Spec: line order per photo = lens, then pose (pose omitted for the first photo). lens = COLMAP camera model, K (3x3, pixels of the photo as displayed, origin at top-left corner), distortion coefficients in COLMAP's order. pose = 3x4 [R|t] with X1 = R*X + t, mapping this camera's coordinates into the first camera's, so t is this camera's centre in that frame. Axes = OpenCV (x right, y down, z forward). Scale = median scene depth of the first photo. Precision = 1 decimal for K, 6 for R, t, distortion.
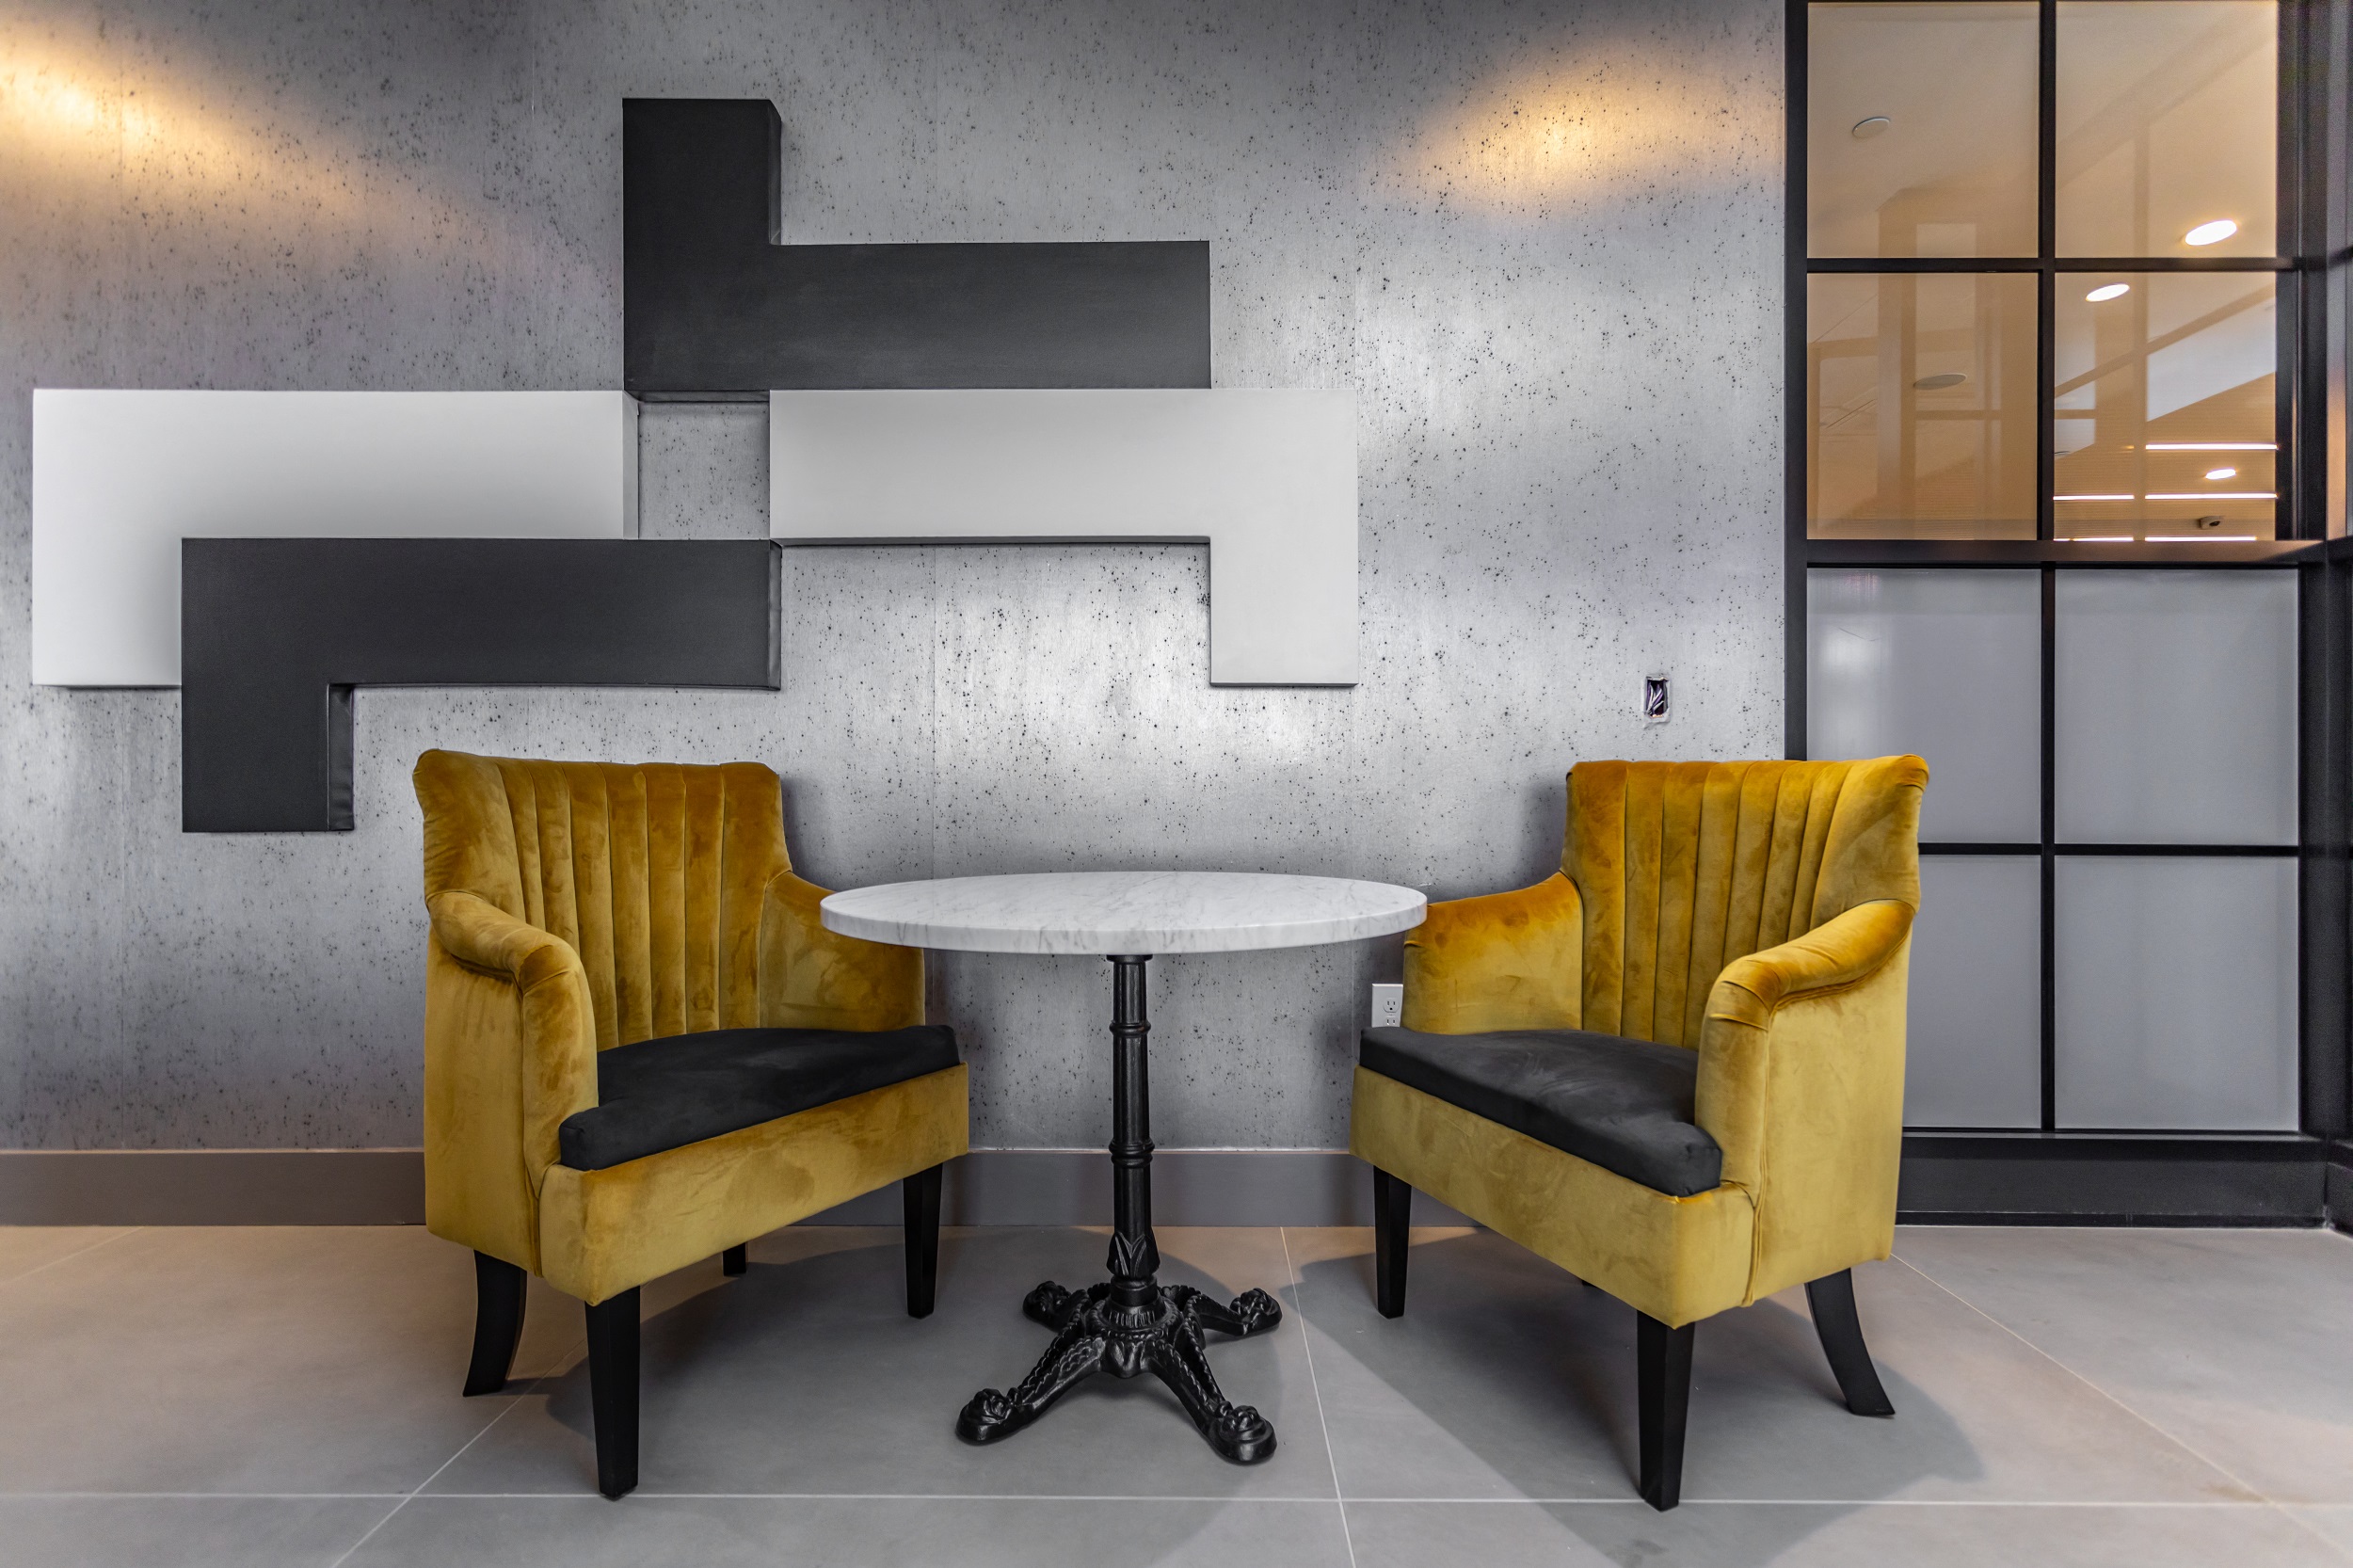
lens RADIAL K [[1139.4, 0, 1184.8], [0, 1139.4, 789.4], [0, 0, 1]] dist [0.001411, 0.000369]
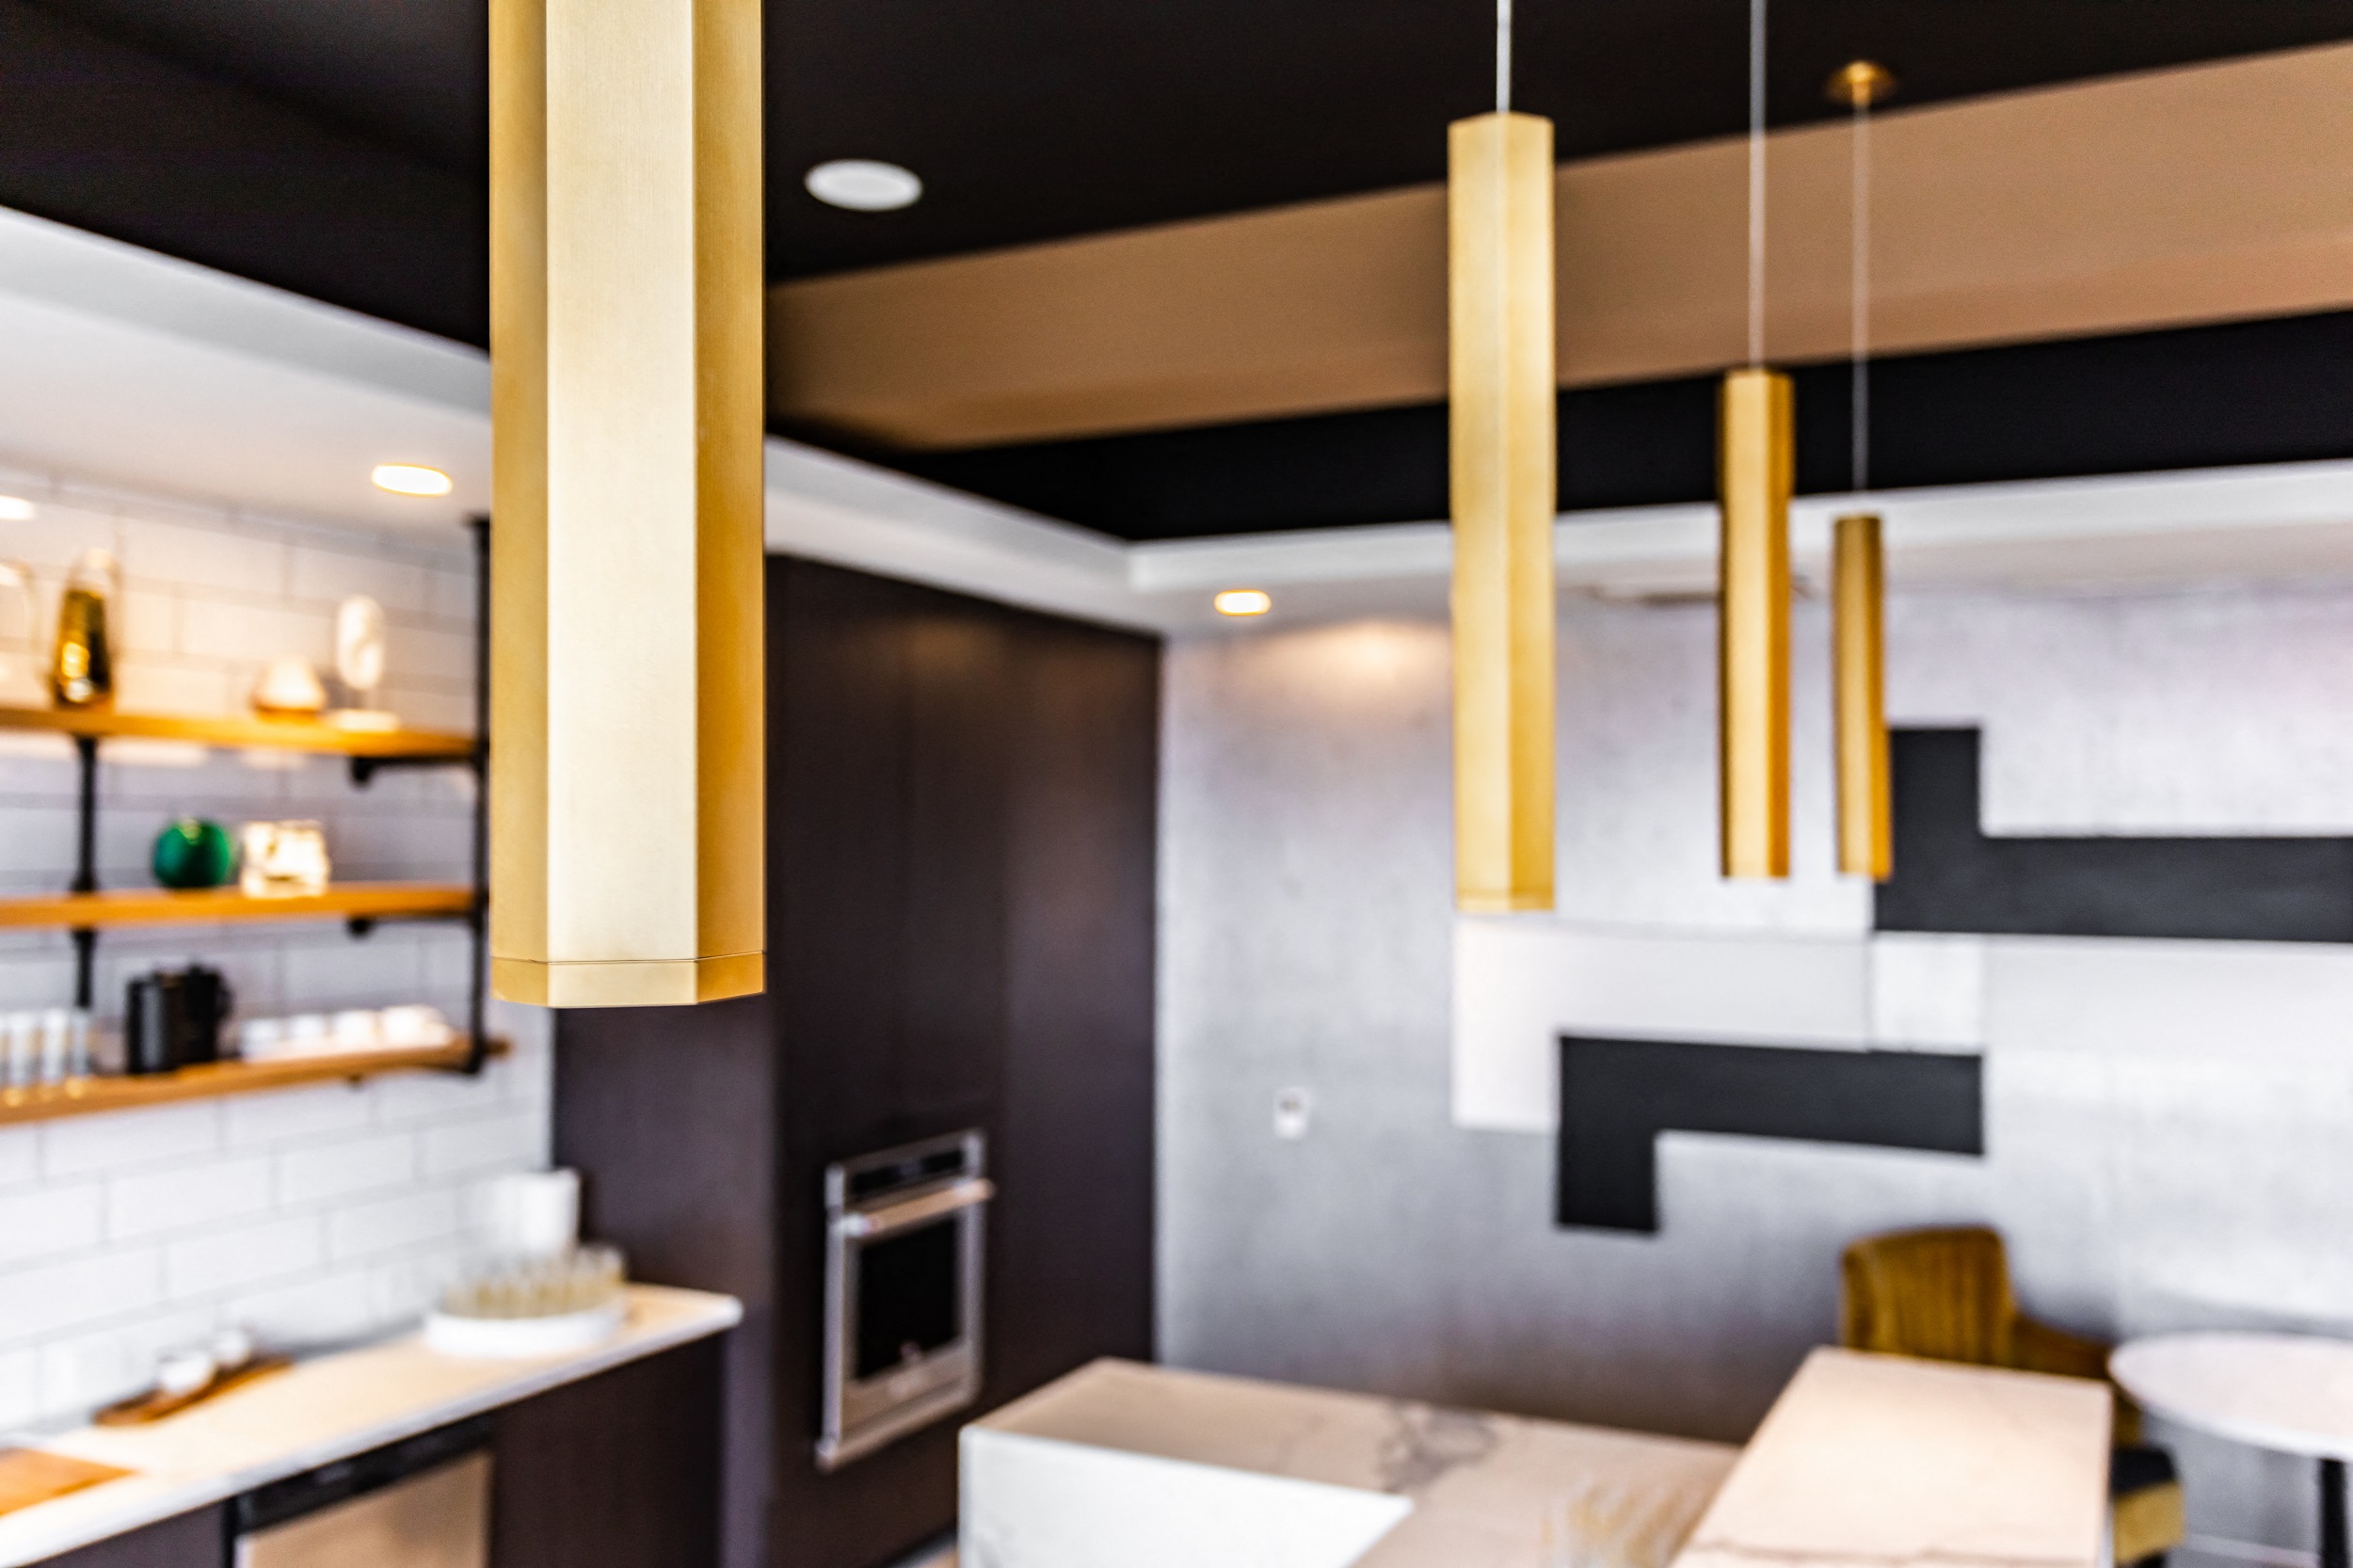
lens RADIAL K [[1887.8, 0, 1178.0], [0, 1887.8, 791.6], [0, 0, 1]] dist [-0.004033, -0.000871]
pose [[0.898140, -0.002568, -0.439702, -0.240314], [-0.006176, 0.999811, -0.018455, -0.484805], [0.439666, 0.019291, 0.897954, -1.425197]]
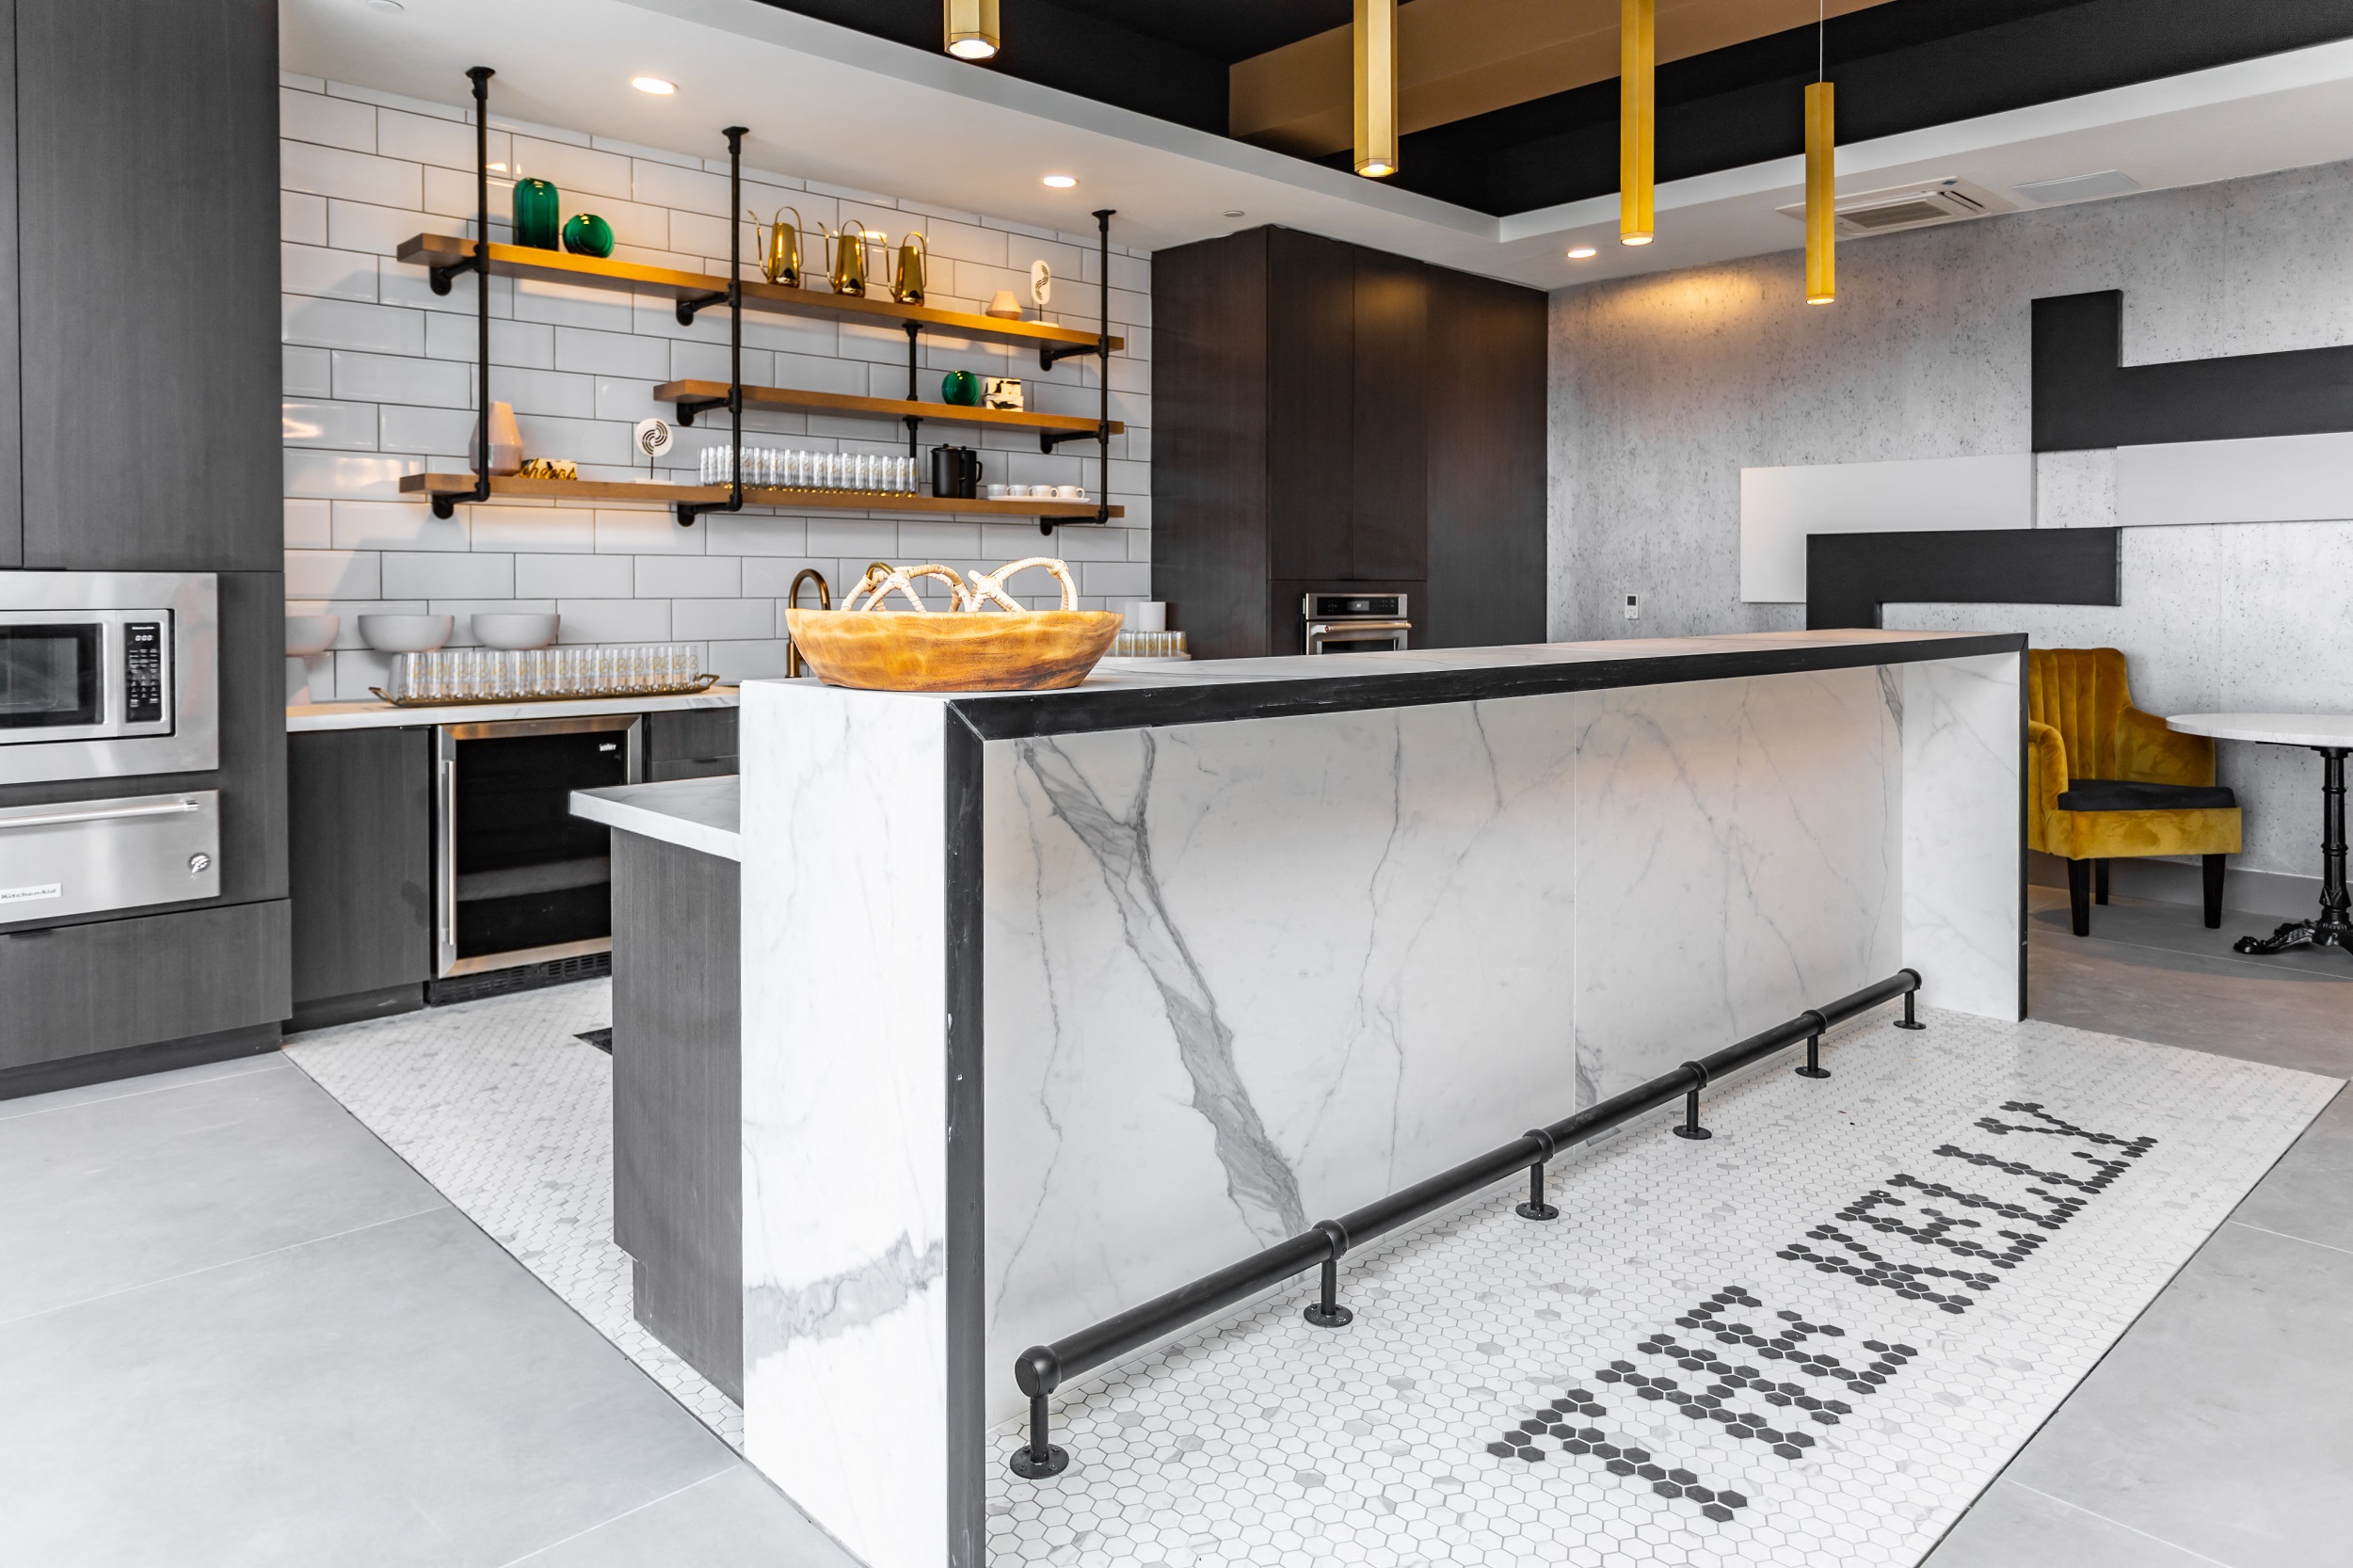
lens RADIAL K [[1512.8, 0, 1175.0], [0, 1512.8, 601.8], [0, 0, 1]] dist [-0.005907, 0.002785]
pose [[0.687623, 0.006846, -0.726036, 0.371603], [0.001696, 0.999938, 0.011035, -0.126342], [0.726066, -0.008819, 0.687569, -1.823313]]
